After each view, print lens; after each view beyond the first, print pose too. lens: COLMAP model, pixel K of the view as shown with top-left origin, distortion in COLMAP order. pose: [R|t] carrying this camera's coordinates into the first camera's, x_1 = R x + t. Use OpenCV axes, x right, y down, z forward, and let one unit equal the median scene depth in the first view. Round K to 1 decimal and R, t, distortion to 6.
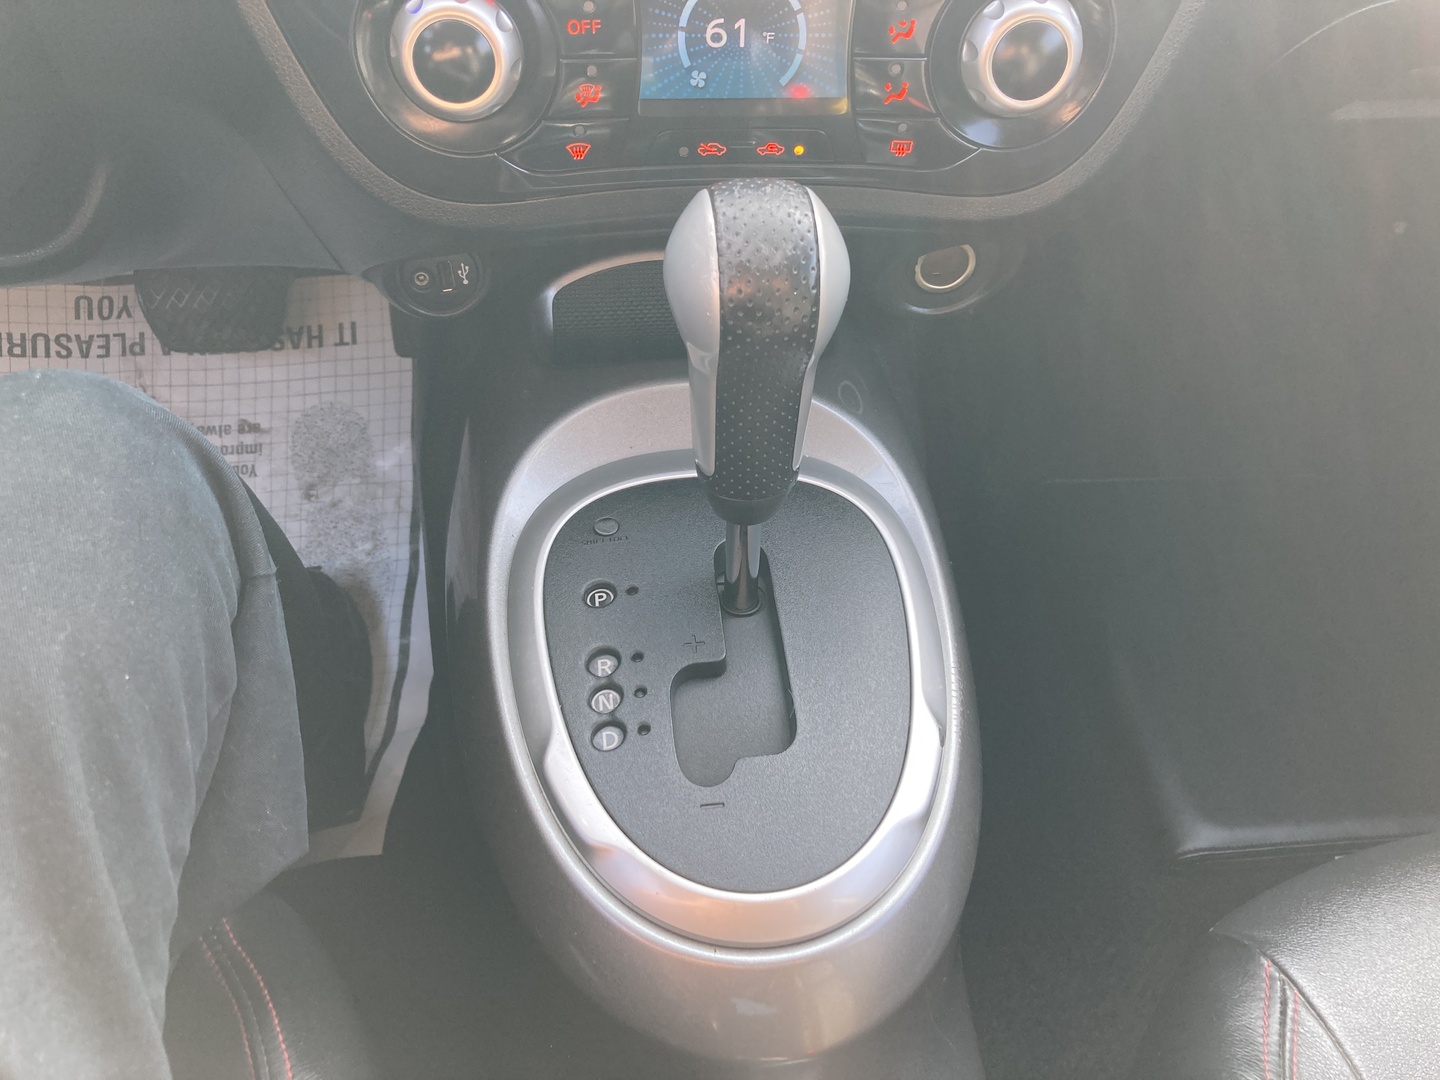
lens RADIAL K [[1168.2, 0, 728.7], [0, 1168.2, 503.0], [0, 0, 1]] dist [0.018749, -0.024116]
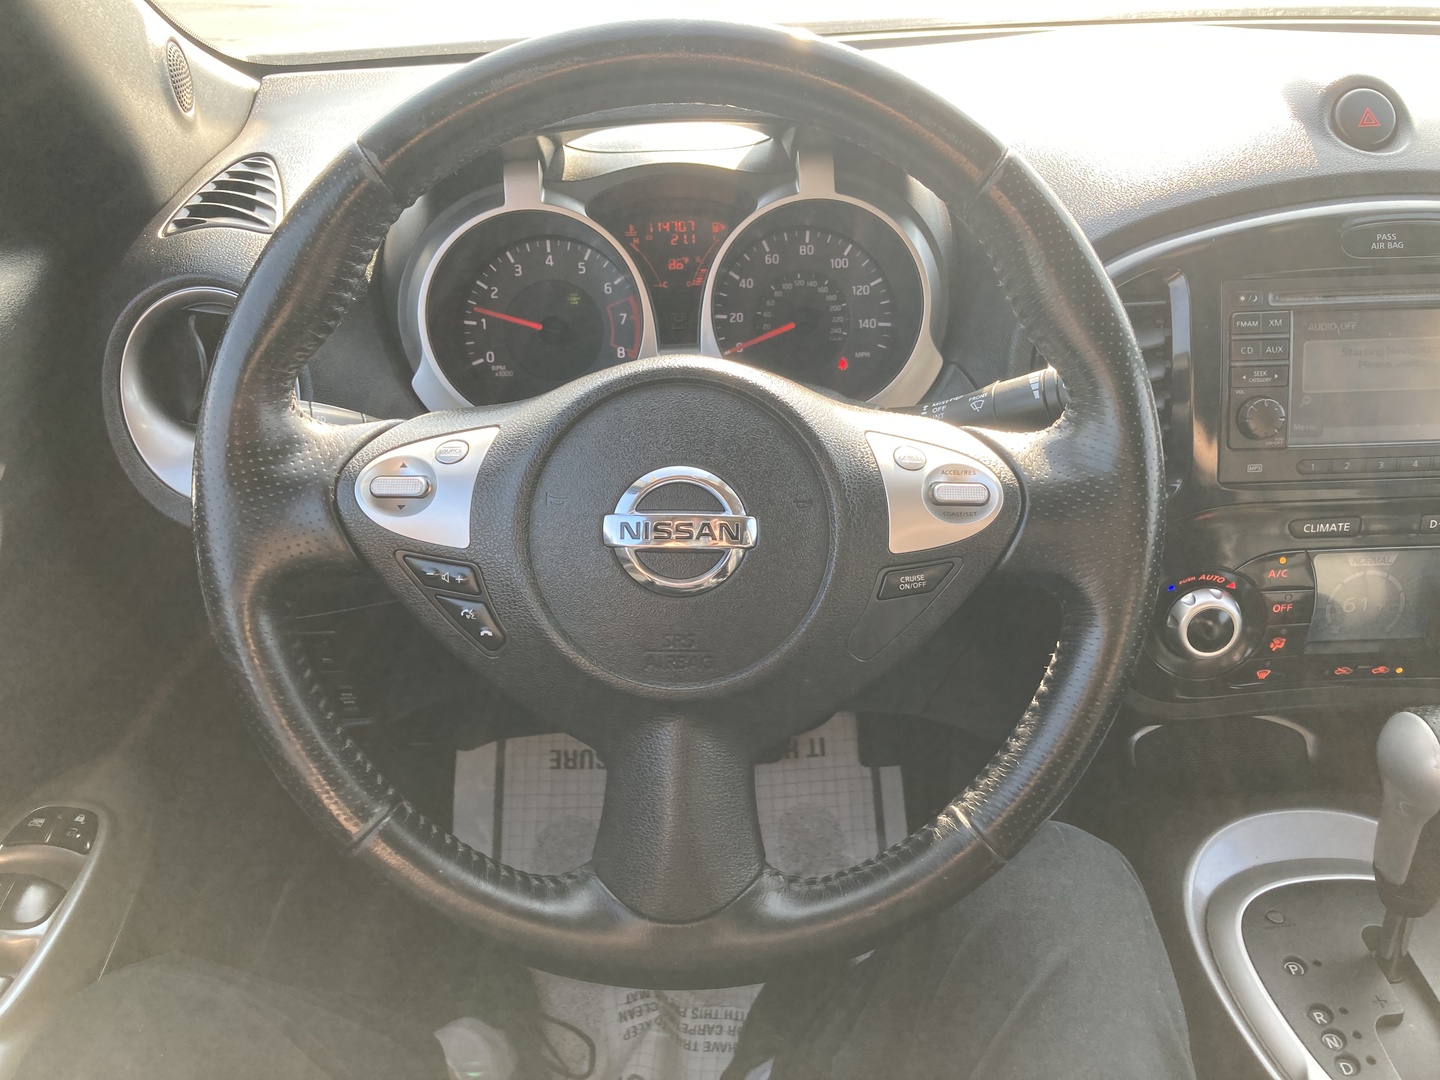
lens RADIAL K [[1168.2, 0, 740.2], [0, 1168.2, 538.5], [0, 0, 1]] dist [0.018749, -0.024116]
pose [[0.996654, -0.020895, -0.079017, -0.699139], [-0.001568, 0.961705, -0.274084, -0.035536], [0.081718, 0.273290, 0.958454, -0.646564]]
